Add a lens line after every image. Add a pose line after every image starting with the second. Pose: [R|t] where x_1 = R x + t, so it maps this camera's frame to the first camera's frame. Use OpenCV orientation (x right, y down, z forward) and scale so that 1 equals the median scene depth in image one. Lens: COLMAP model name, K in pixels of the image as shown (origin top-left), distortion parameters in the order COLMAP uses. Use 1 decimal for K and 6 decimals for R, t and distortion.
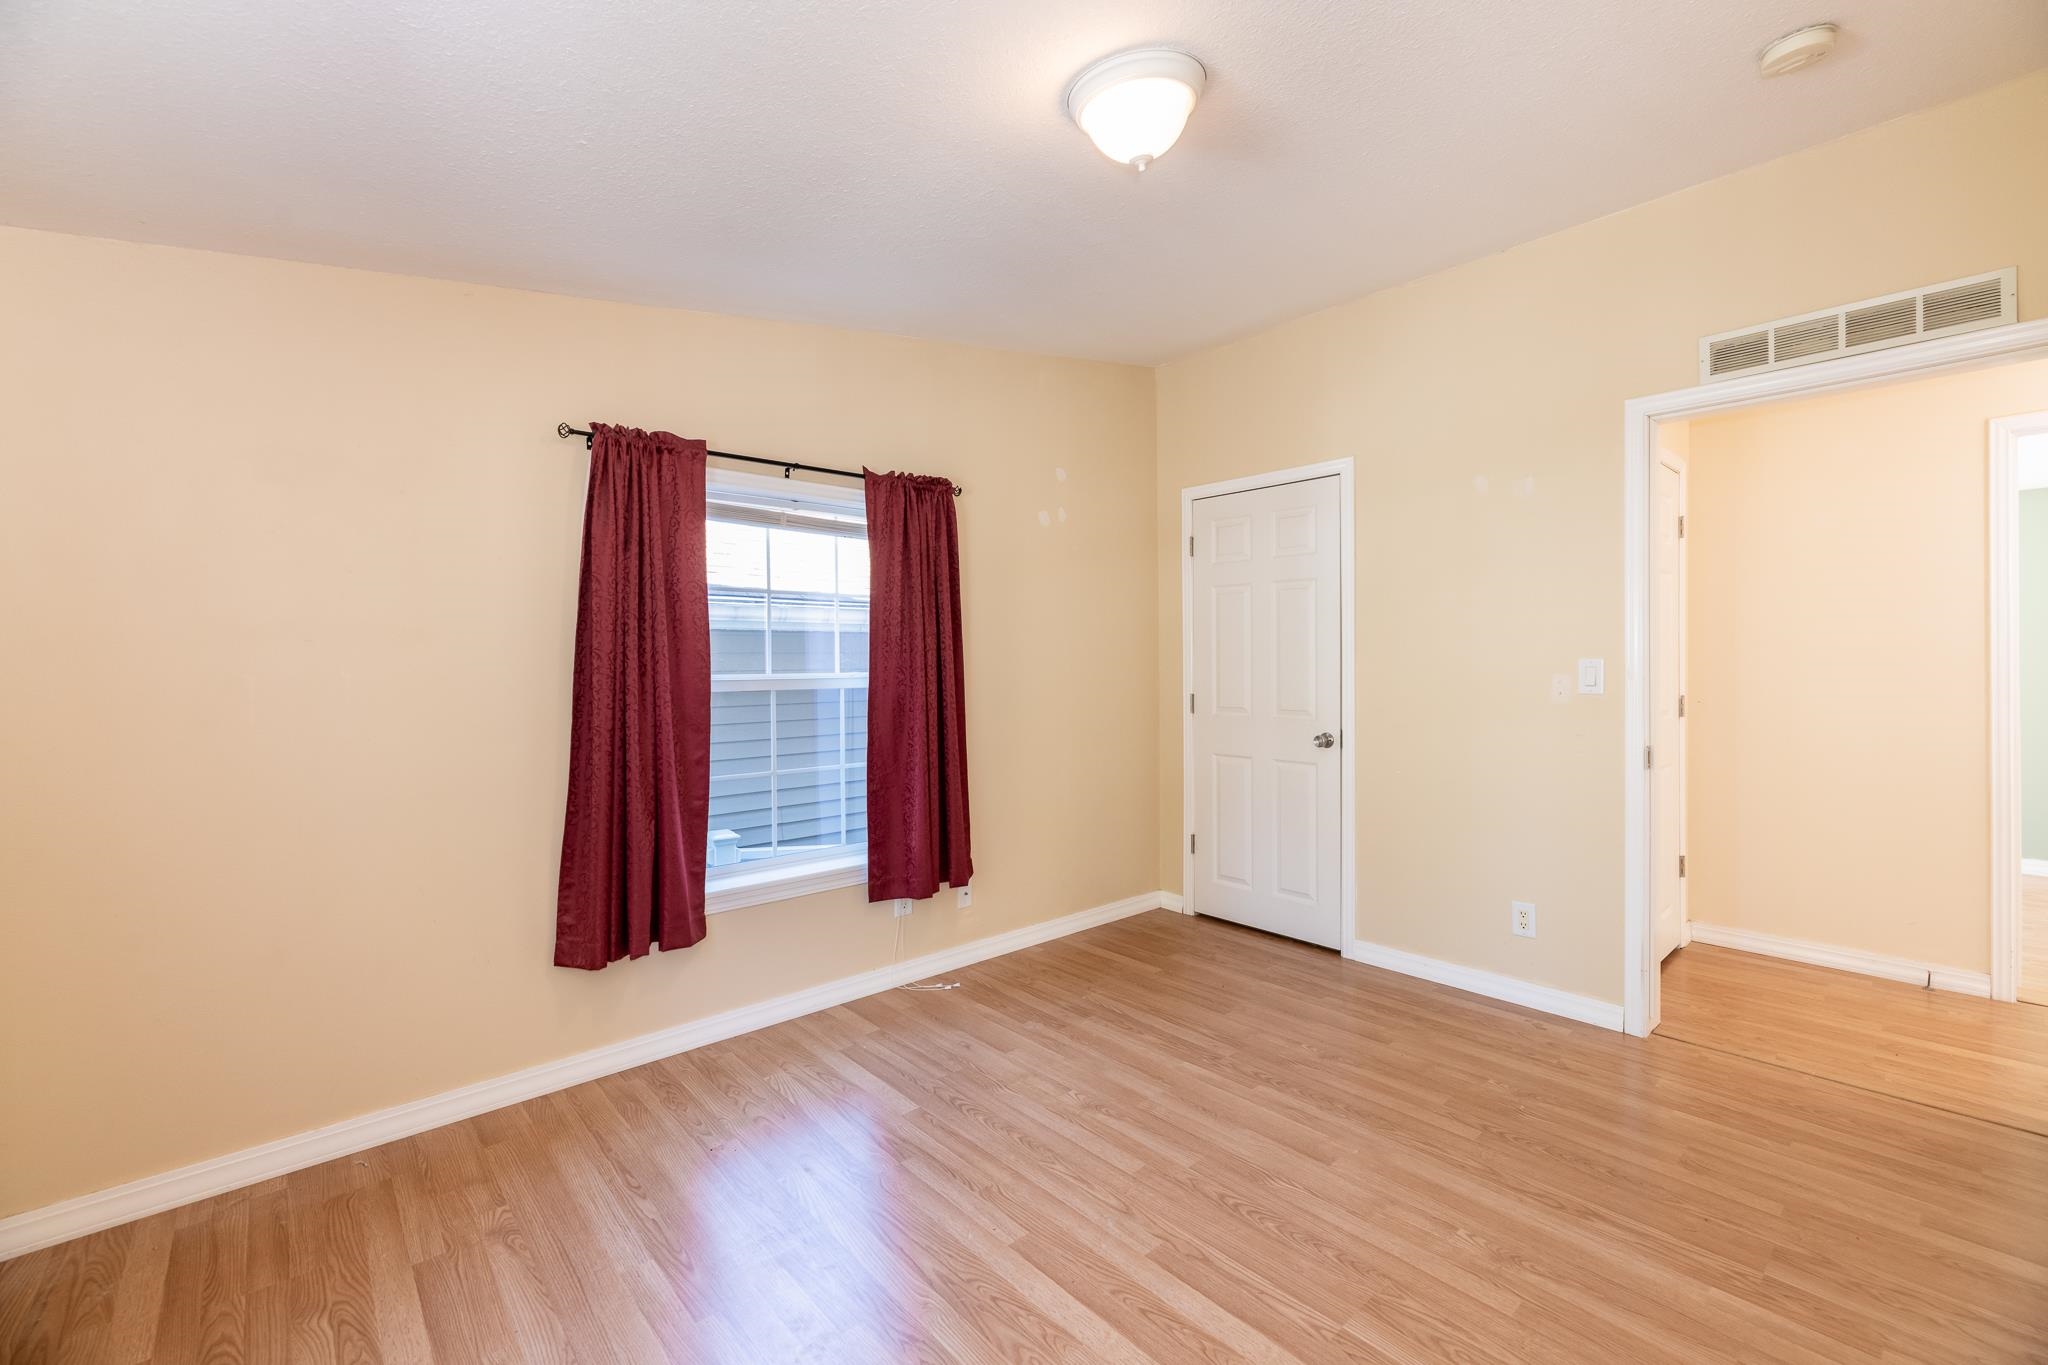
lens RADIAL K [[882.1, 0, 1063.3], [0, 882.1, 658.7], [0, 0, 1]] dist [-0.001395, -0.000589]
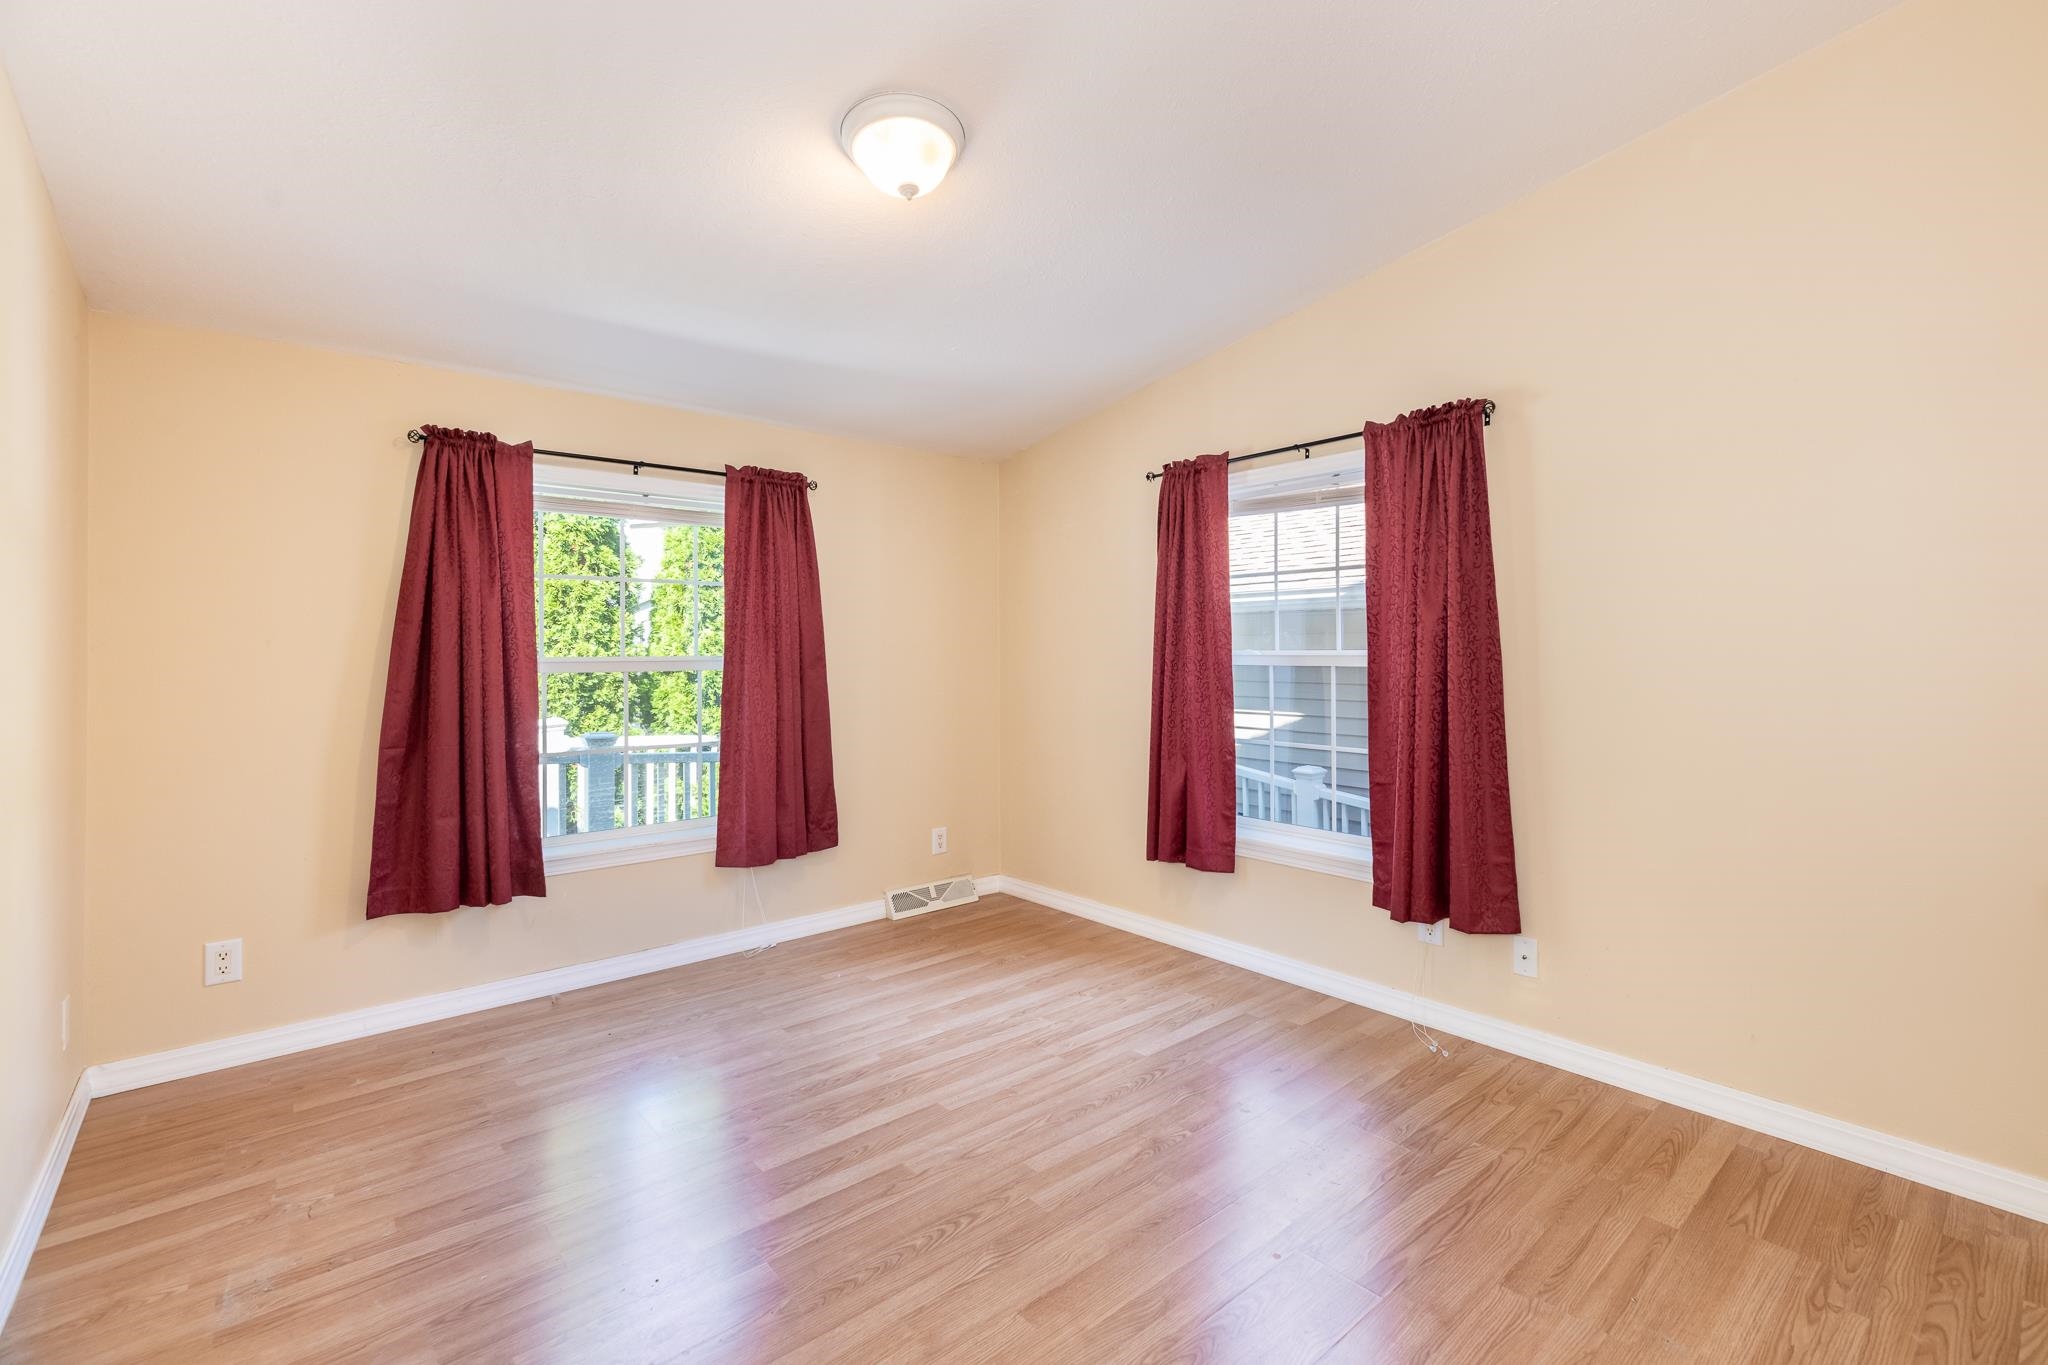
lens RADIAL K [[872.5, 0, 1026.5], [0, 872.5, 647.3], [0, 0, 1]] dist [-0.007801, -0.000237]
pose [[-0.037653, 0.005195, -0.999277, 0.758417], [0.005955, 0.999970, 0.004974, 0.007065], [0.999273, -0.005764, -0.037683, 0.763854]]
